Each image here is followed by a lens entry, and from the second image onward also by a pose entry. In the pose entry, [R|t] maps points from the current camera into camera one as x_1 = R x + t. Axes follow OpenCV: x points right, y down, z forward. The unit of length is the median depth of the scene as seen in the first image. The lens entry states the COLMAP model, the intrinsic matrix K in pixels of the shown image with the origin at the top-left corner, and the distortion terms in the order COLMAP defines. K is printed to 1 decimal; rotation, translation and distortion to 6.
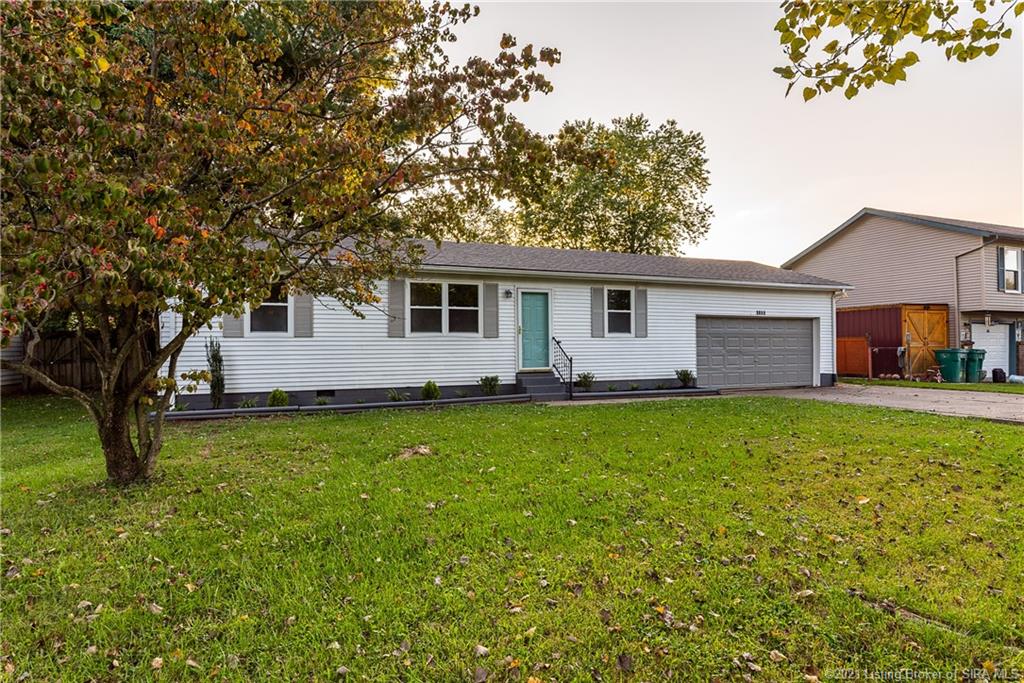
lens RADIAL K [[499.5, 0, 506.6], [0, 499.5, 344.6], [0, 0, 1]] dist [0.004037, 0.000348]
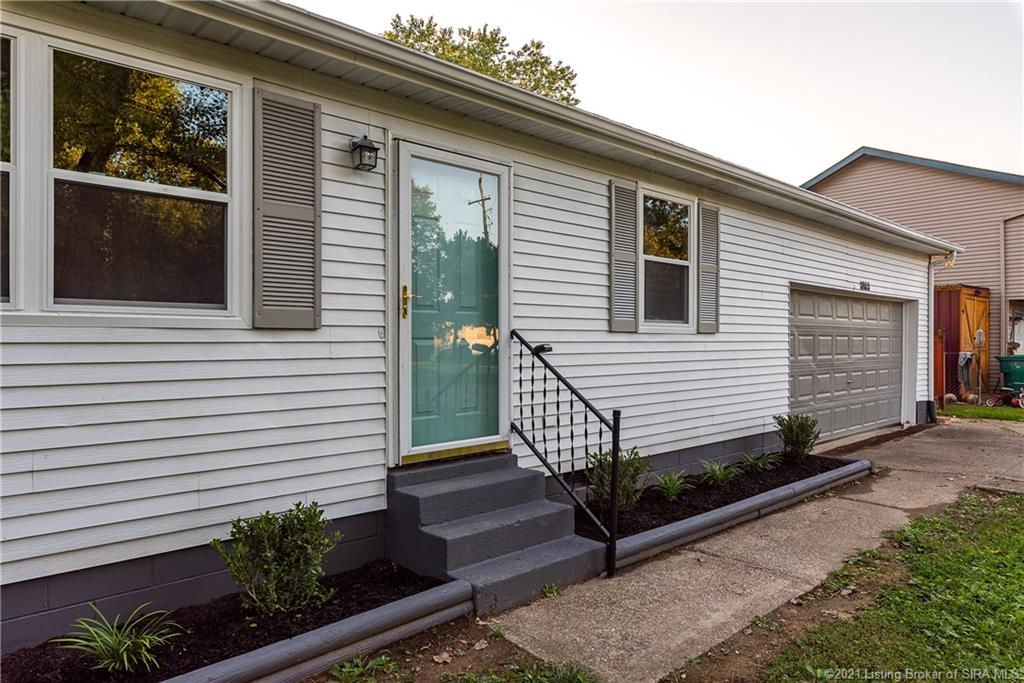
lens RADIAL K [[597.0, 0, 513.7], [0, 597.0, 339.8], [0, 0, 1]] dist [0.004568, -0.000702]
pose [[0.940740, 0.008850, 0.339013, -0.023061], [-0.011479, 0.999918, 0.005750, -0.010850], [-0.338934, -0.009300, 0.940764, 0.627122]]
